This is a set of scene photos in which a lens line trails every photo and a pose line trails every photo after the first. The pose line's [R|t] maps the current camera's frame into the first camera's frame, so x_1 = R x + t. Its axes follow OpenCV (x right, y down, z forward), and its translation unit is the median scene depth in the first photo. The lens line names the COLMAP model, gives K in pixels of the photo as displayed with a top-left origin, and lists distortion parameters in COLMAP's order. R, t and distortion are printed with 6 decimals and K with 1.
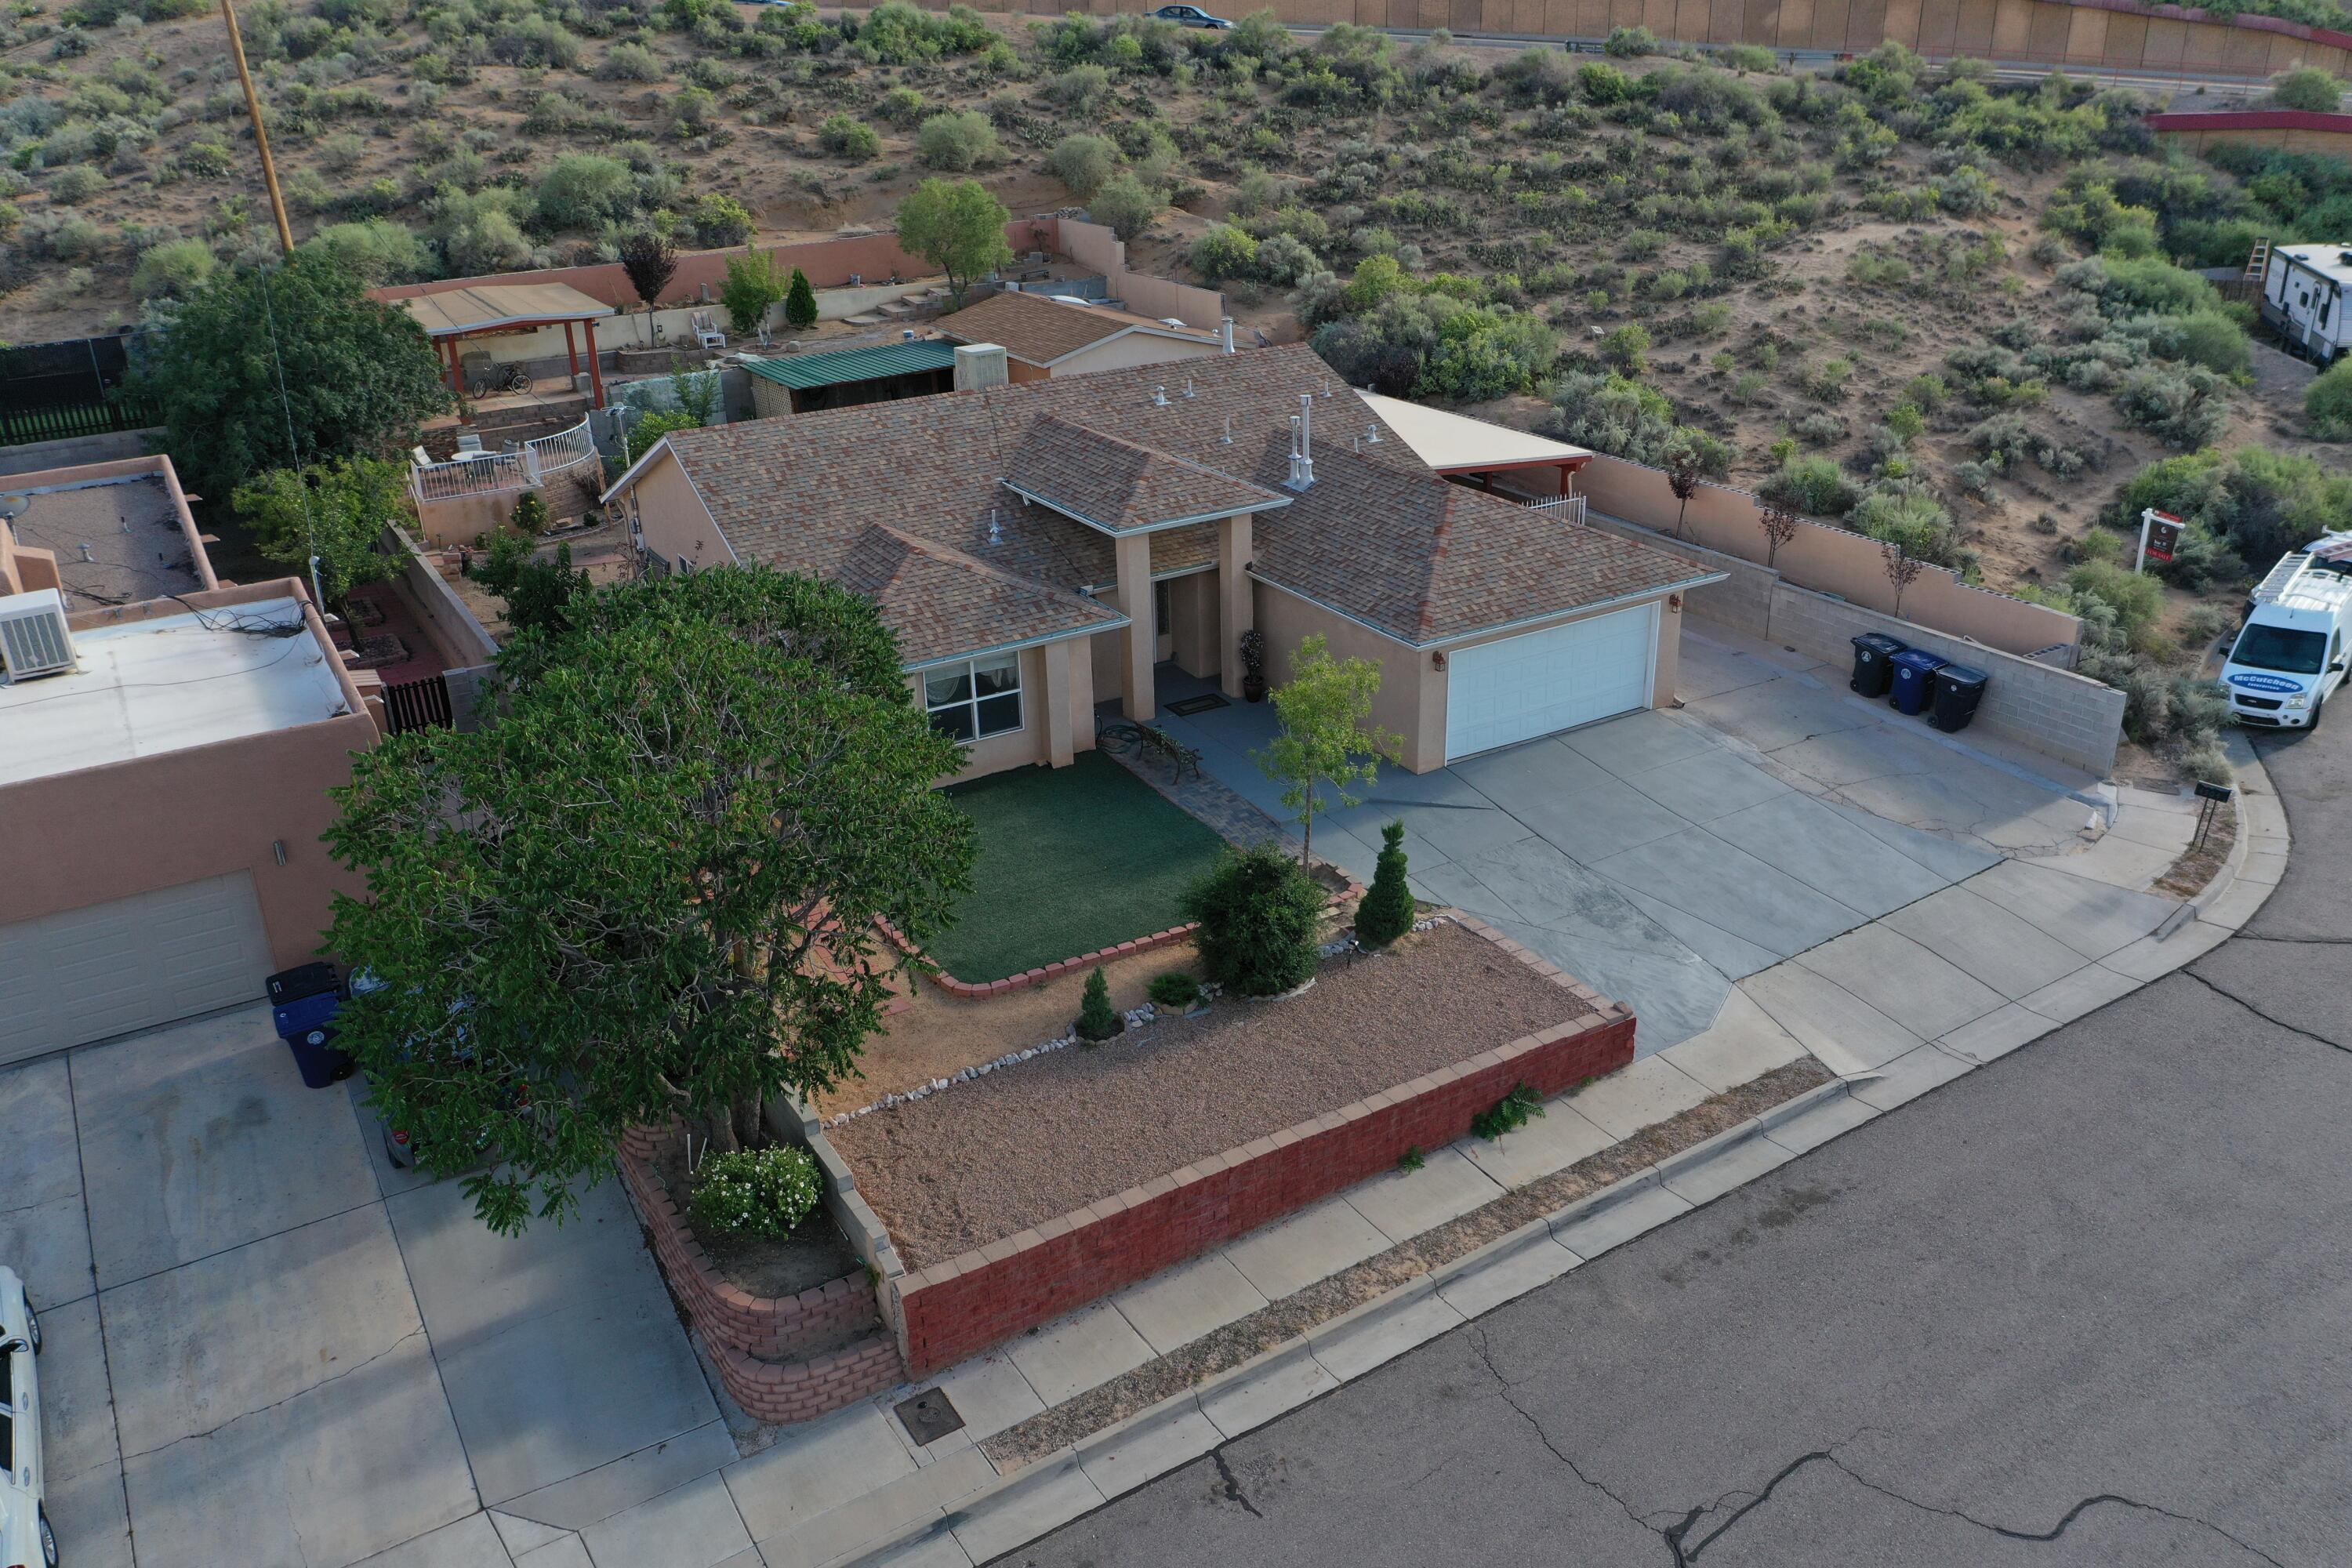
lens RADIAL K [[1860.6, 0, 1171.2], [0, 1860.6, 779.9], [0, 0, 1]] dist [-0.002453, -0.000130]
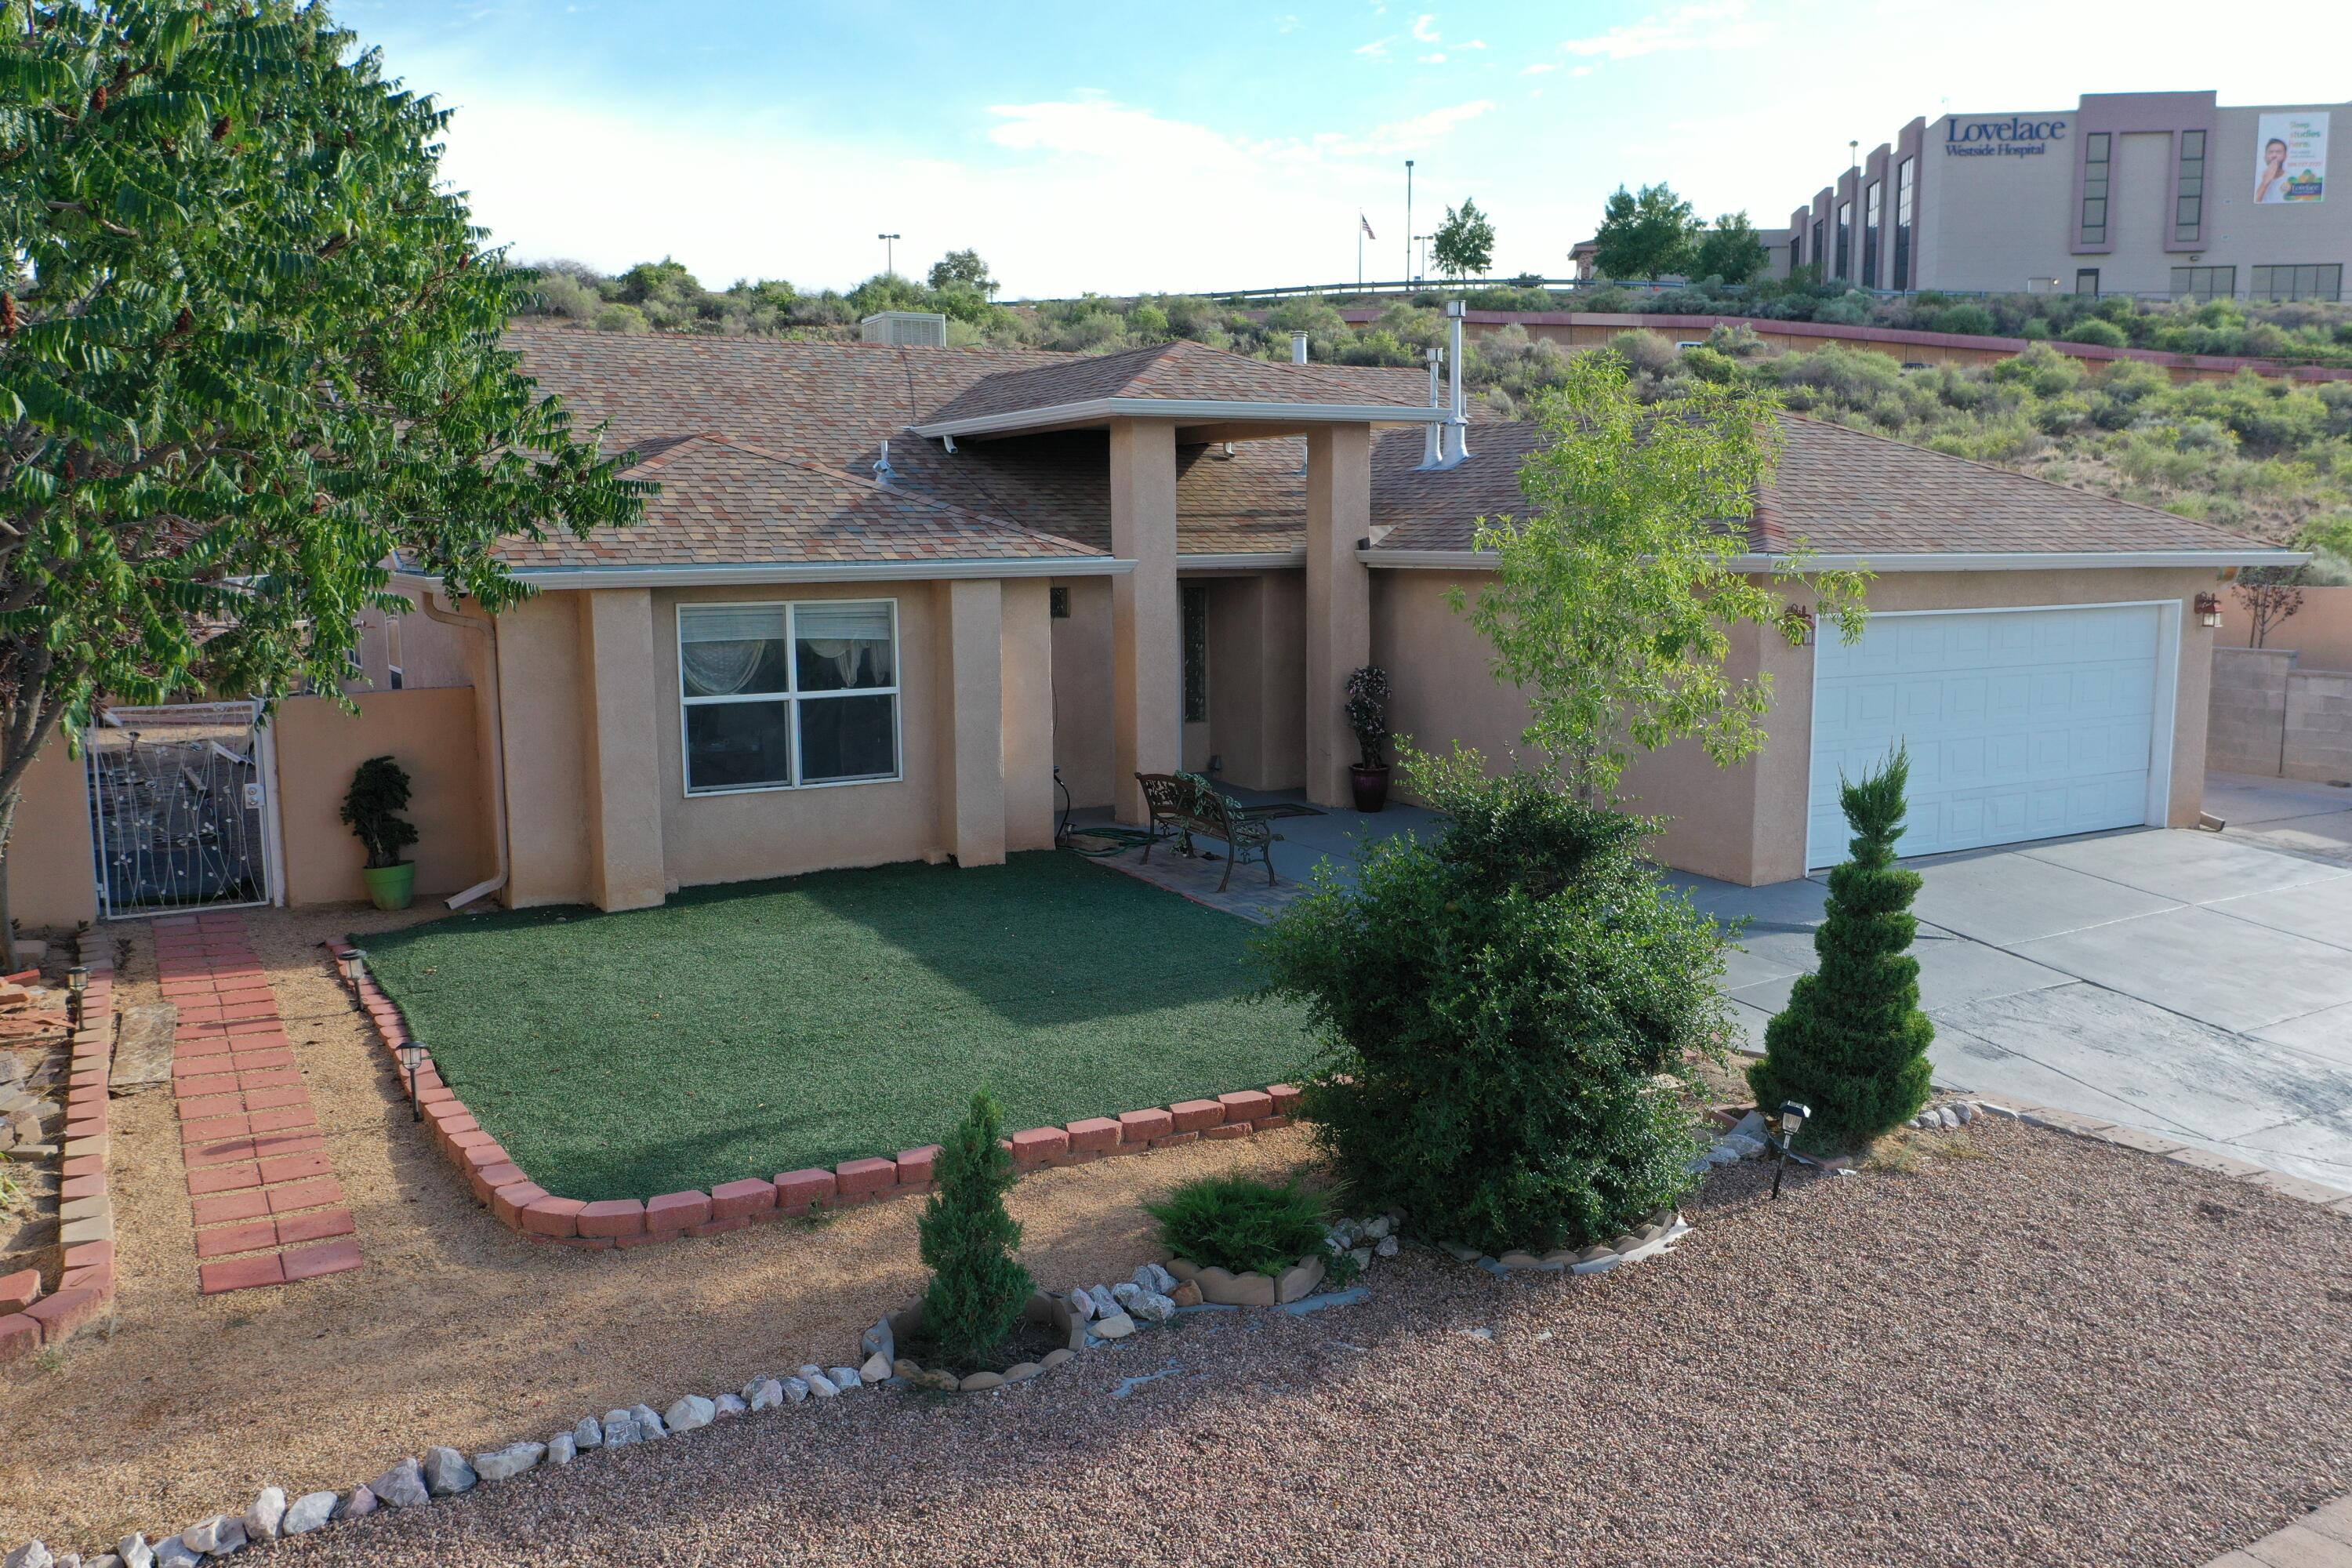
lens RADIAL K [[1860.1, 0, 1166.7], [0, 1860.1, 783.8], [0, 0, 1]] dist [-0.009377, -0.005236]
pose [[0.999717, 0.021534, -0.010104, -0.005251], [-0.023477, 0.961625, -0.273362, 0.072798], [0.003829, 0.273521, 0.961858, 0.397747]]
